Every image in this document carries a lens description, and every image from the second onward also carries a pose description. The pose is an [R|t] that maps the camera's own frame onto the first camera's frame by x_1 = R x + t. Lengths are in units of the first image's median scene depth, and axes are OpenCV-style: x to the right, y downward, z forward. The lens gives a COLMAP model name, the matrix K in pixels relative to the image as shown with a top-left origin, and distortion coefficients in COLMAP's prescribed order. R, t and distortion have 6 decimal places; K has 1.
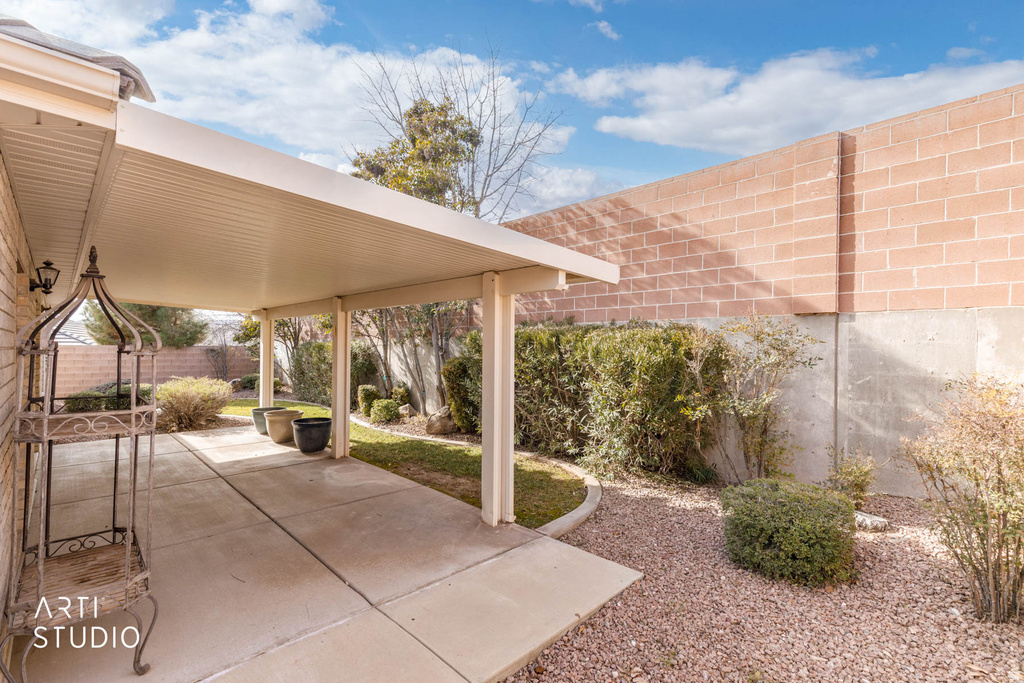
lens RADIAL K [[460.4, 0, 524.2], [0, 460.4, 349.0], [0, 0, 1]] dist [0.003763, -0.001174]
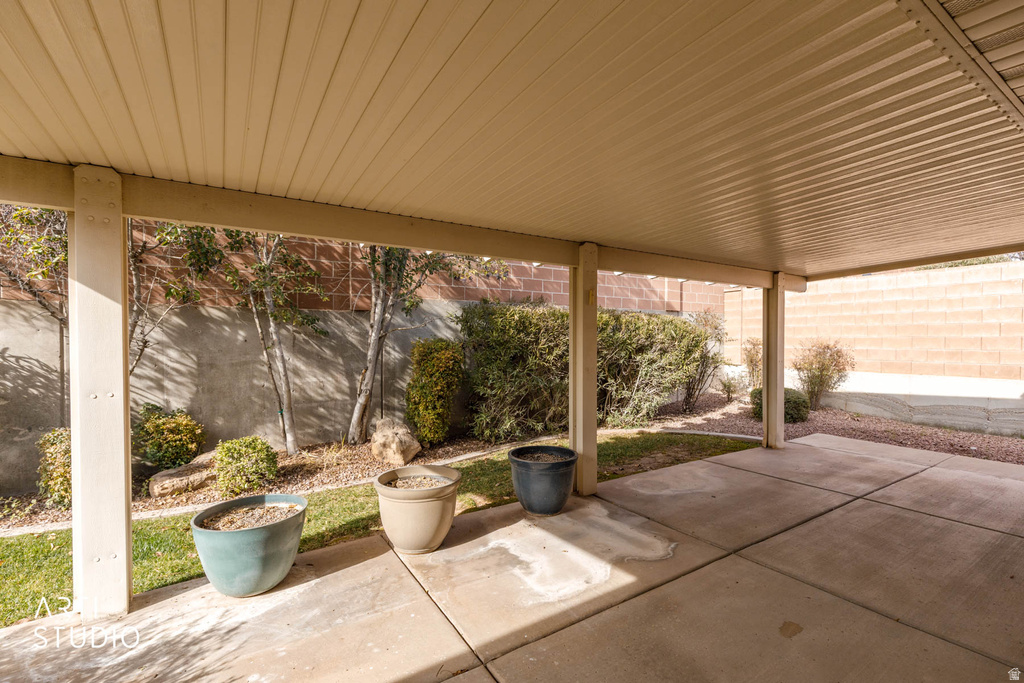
lens RADIAL K [[460.4, 0, 515.5], [0, 460.4, 345.2], [0, 0, 1]] dist [0.003763, -0.001174]
pose [[0.215014, -0.023296, 0.976333, -0.805366], [0.008403, 0.999723, 0.022004, 0.010476], [-0.976575, 0.003473, 0.215150, 0.733755]]
